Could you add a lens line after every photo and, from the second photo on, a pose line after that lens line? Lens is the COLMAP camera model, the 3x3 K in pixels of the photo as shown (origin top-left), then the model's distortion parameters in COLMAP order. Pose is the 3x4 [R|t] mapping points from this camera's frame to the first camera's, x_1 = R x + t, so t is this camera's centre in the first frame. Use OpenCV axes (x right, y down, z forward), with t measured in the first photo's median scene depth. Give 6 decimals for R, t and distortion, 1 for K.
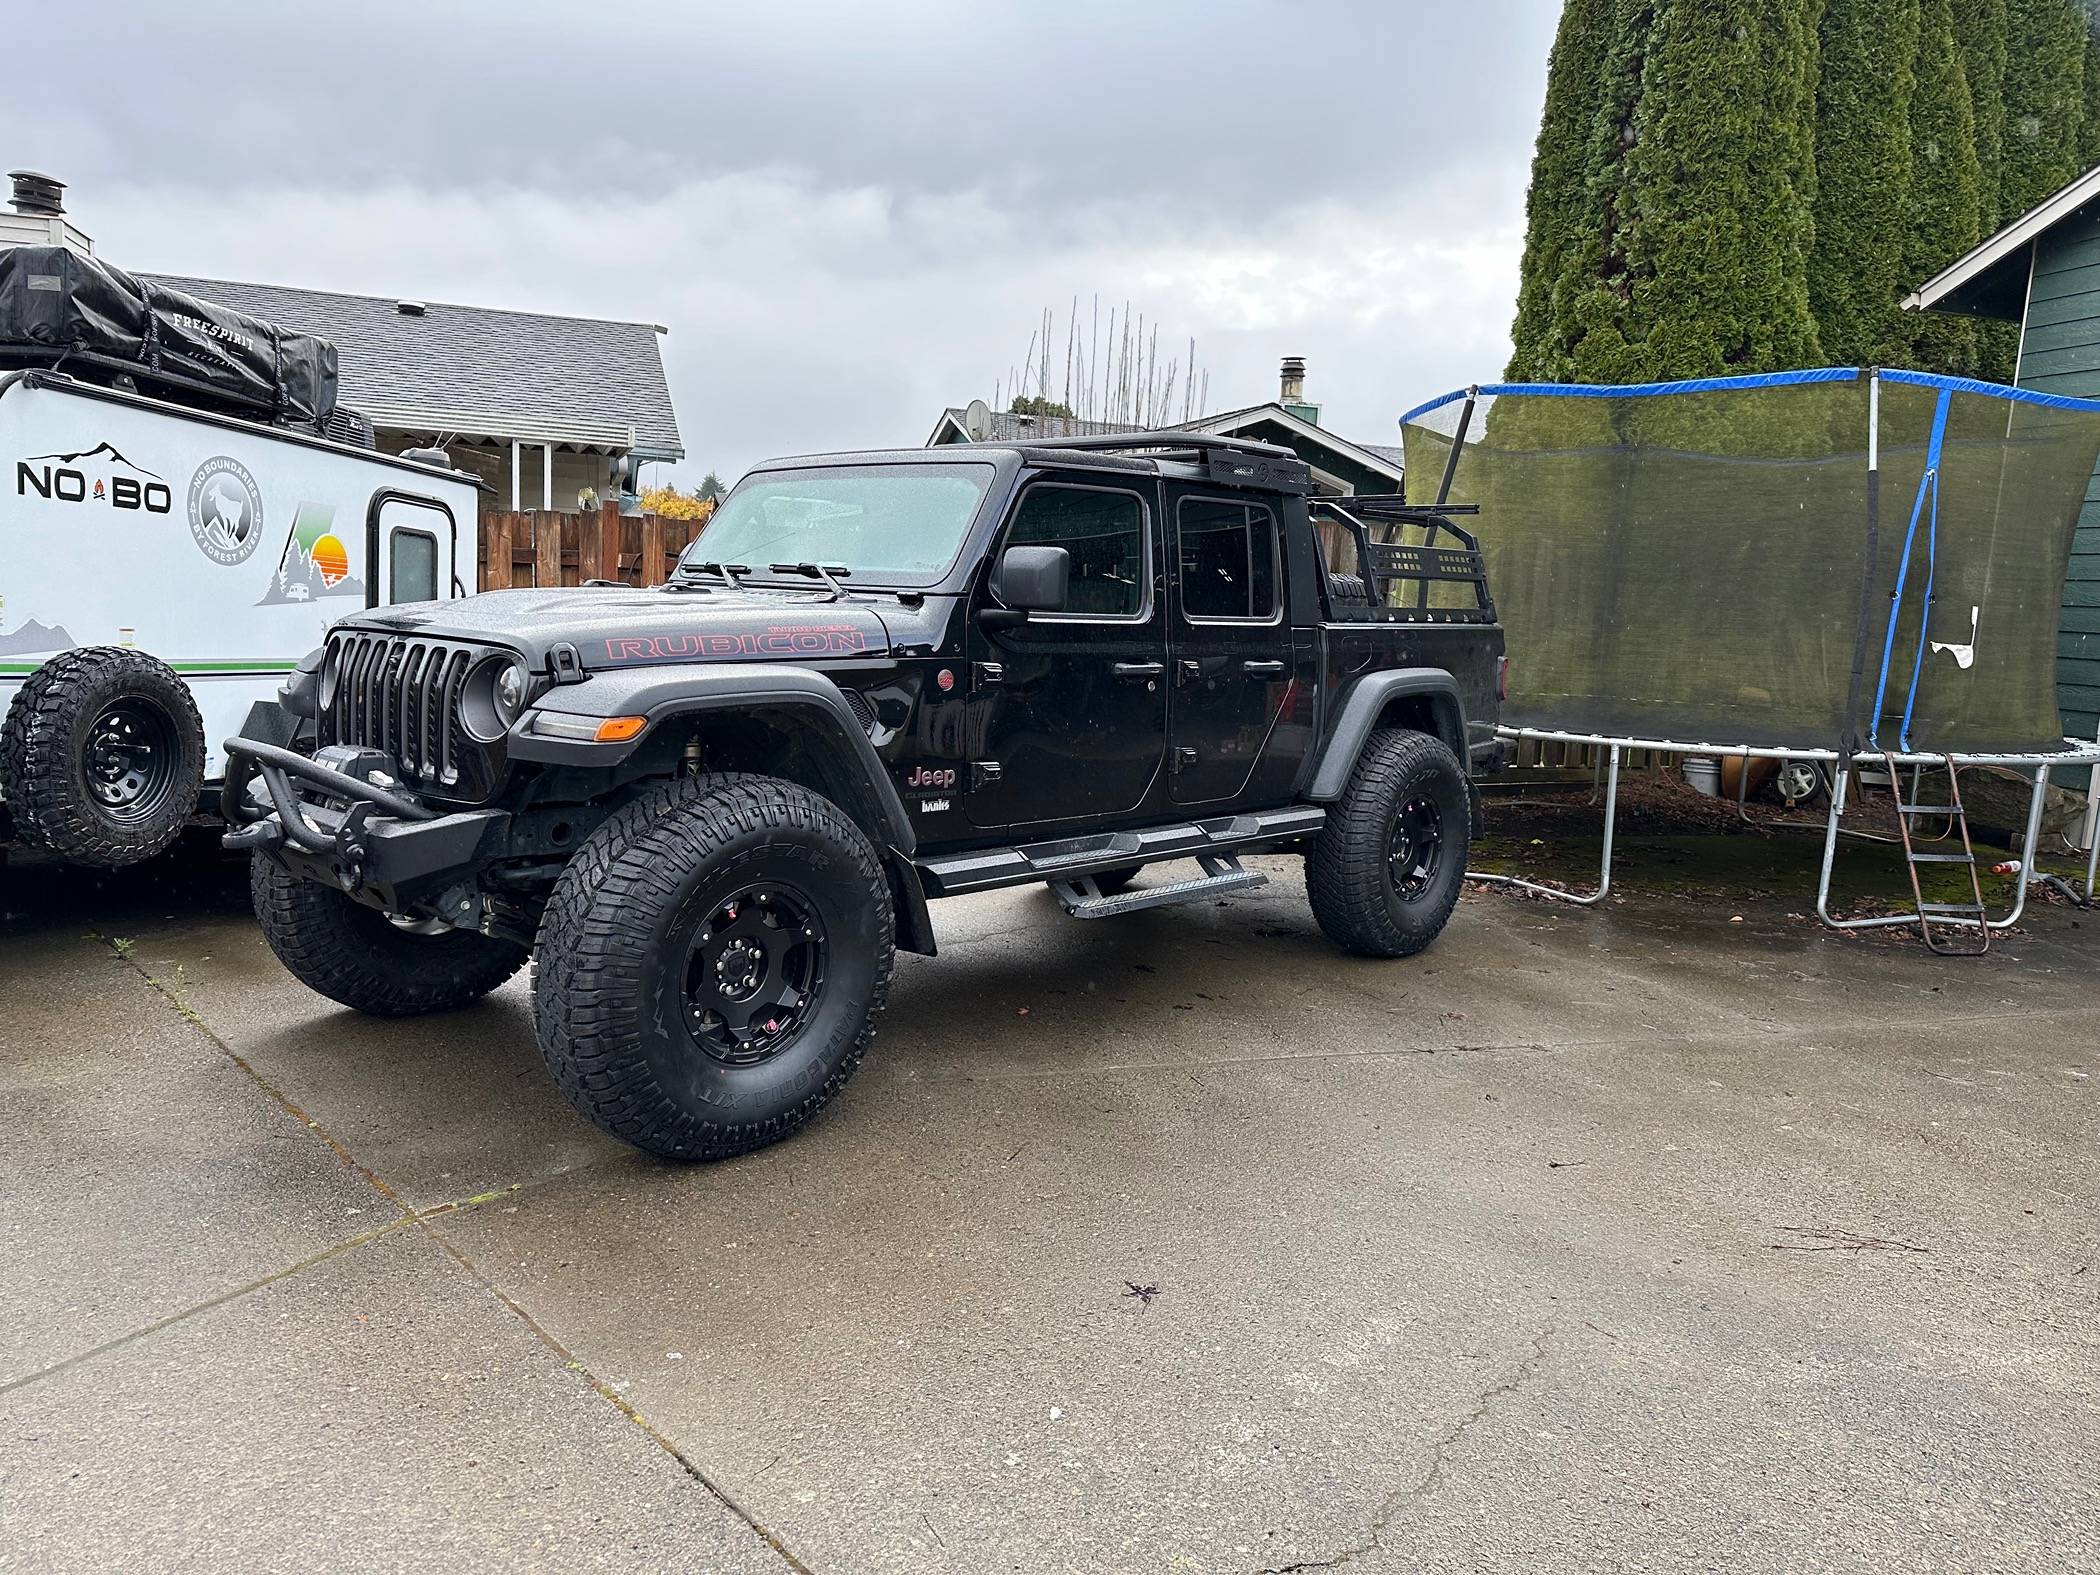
lens RADIAL K [[1446.4, 0, 1083.7], [0, 1446.4, 800.2], [0, 0, 1]] dist [0.057869, -0.055904]
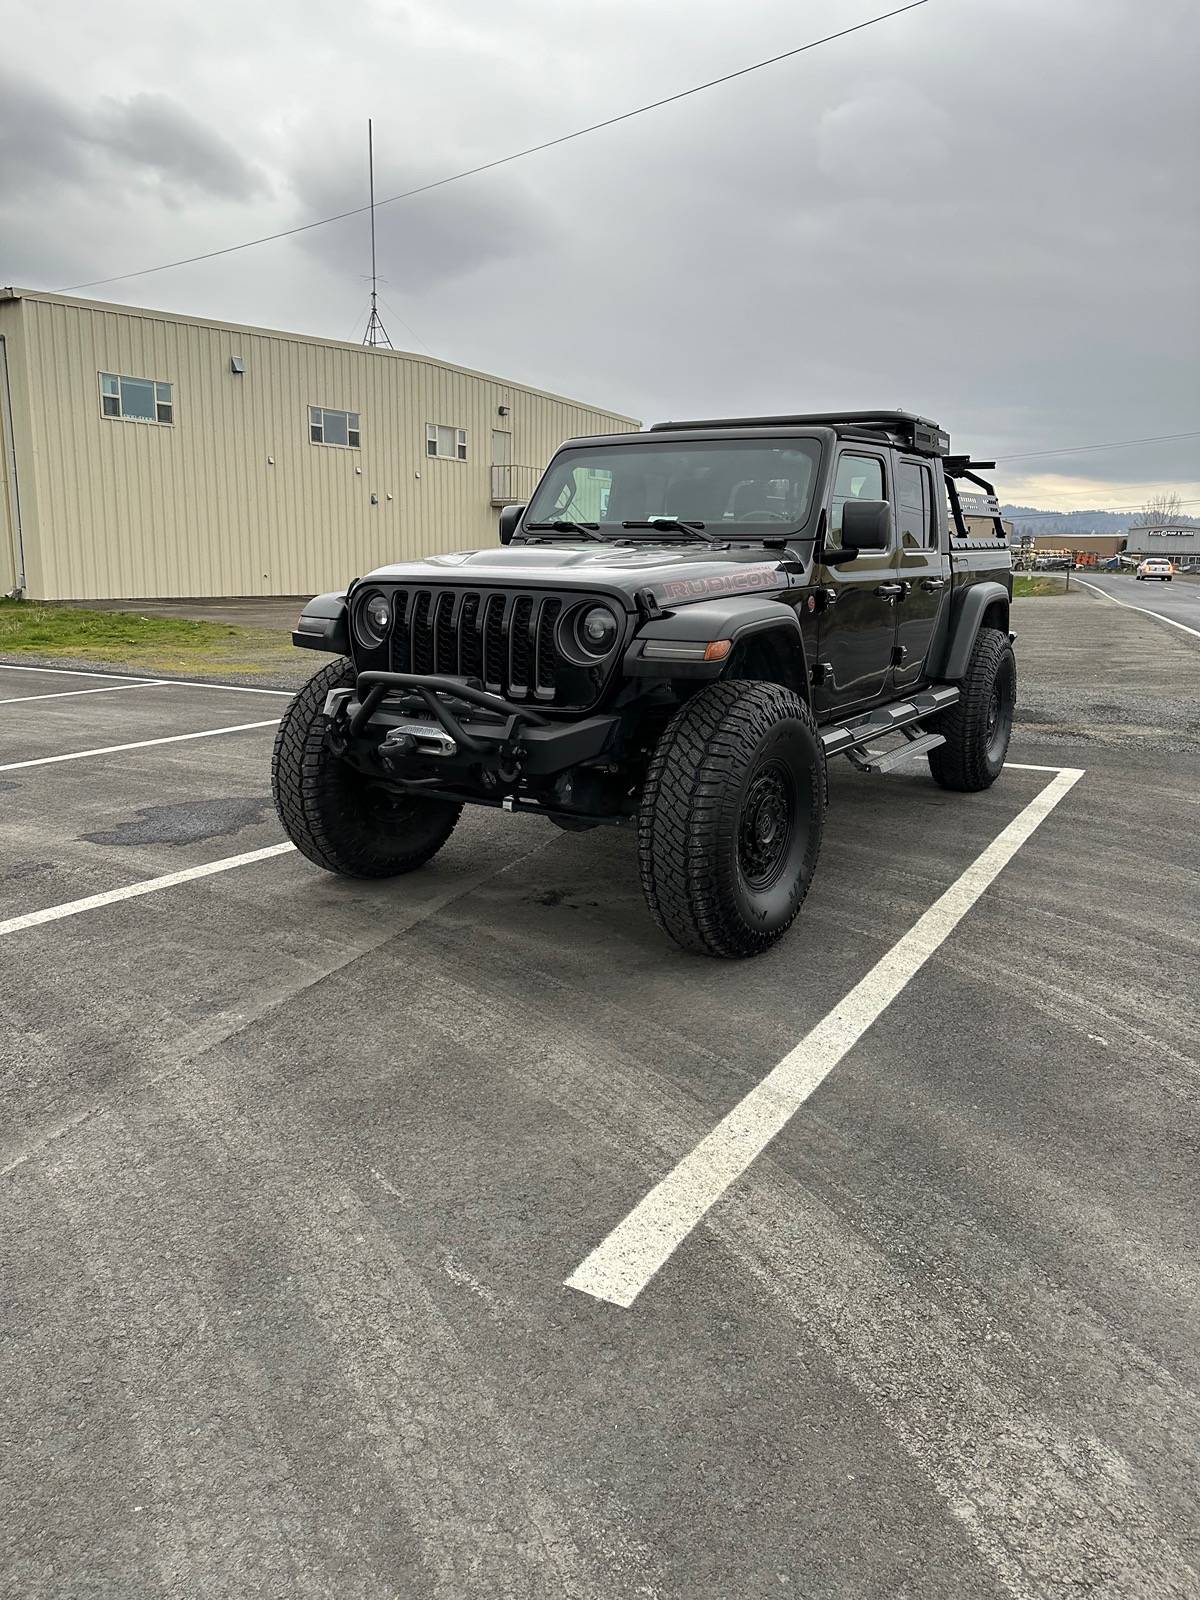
lens RADIAL K [[1115.2, 0, 600.0], [0, 1115.2, 800.0], [0, 0, 1]] dist [0.075520, -0.061884]
pose [[0.984690, -0.069153, 0.160013, -0.465365], [0.053927, 0.993762, 0.097620, -0.013579], [-0.165765, -0.087497, 0.982276, -0.015725]]
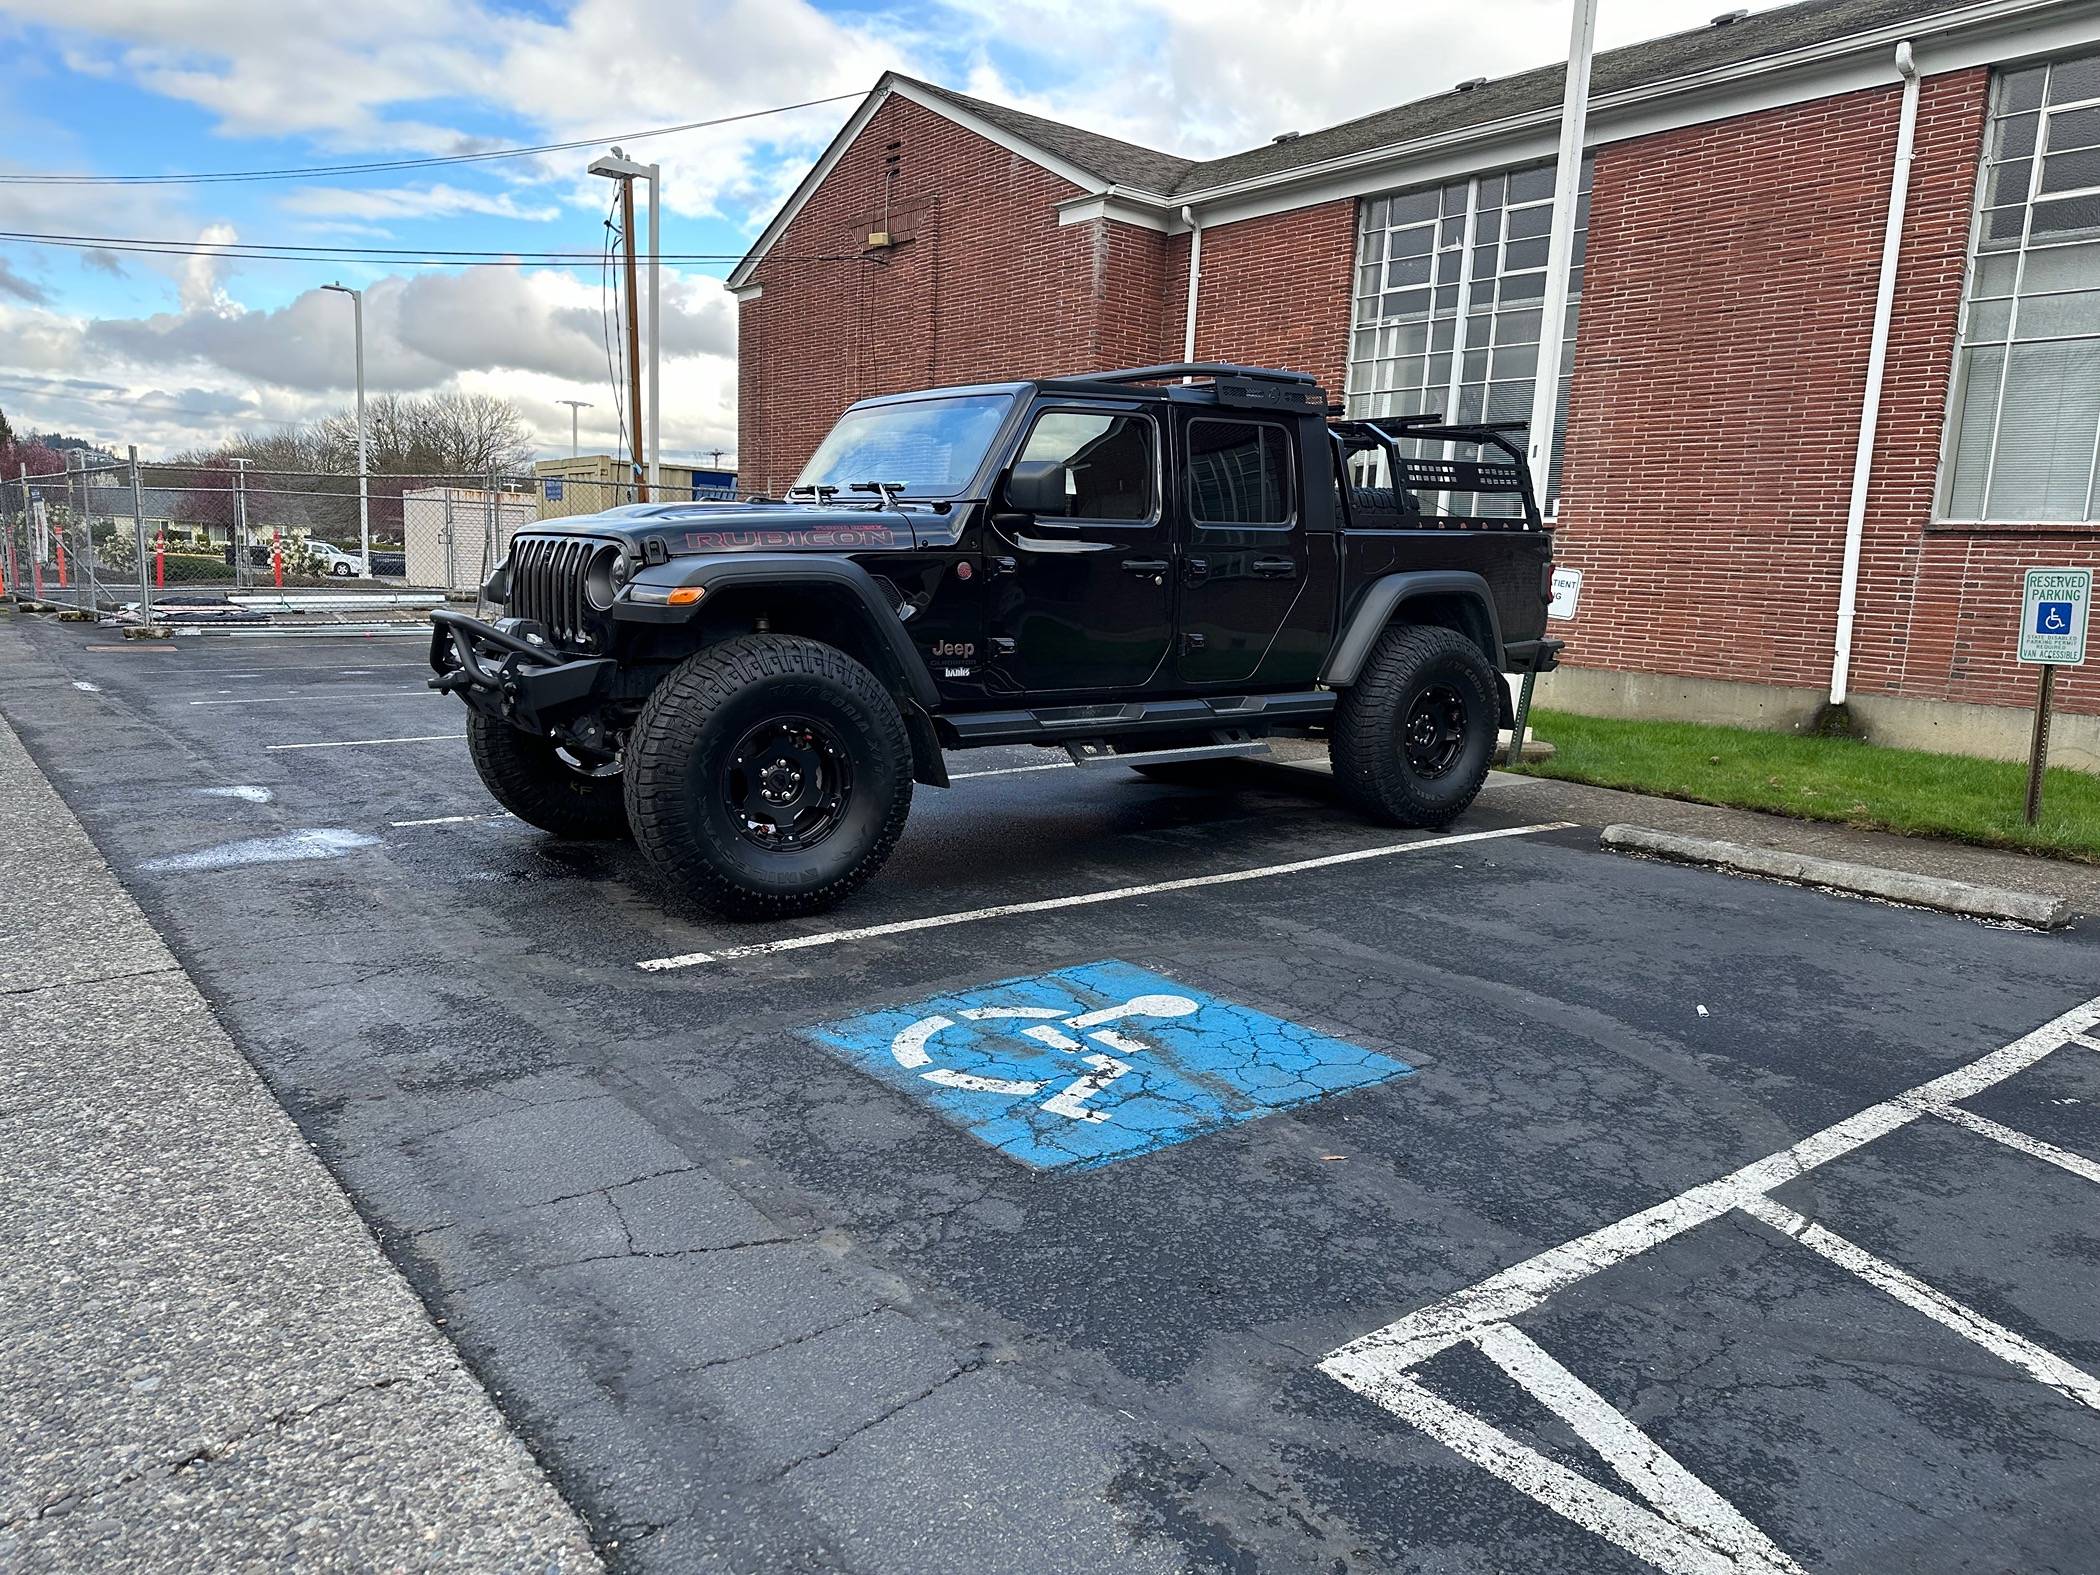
lens RADIAL K [[1479.5, 0, 1055.3], [0, 1479.5, 781.7], [0, 0, 1]] dist [0.086171, -0.089043]
pose [[0.981861, 0.014185, -0.189070, 0.222509], [-0.011290, 0.999802, 0.016377, 0.076089], [0.189265, -0.013946, 0.981827, -0.238412]]
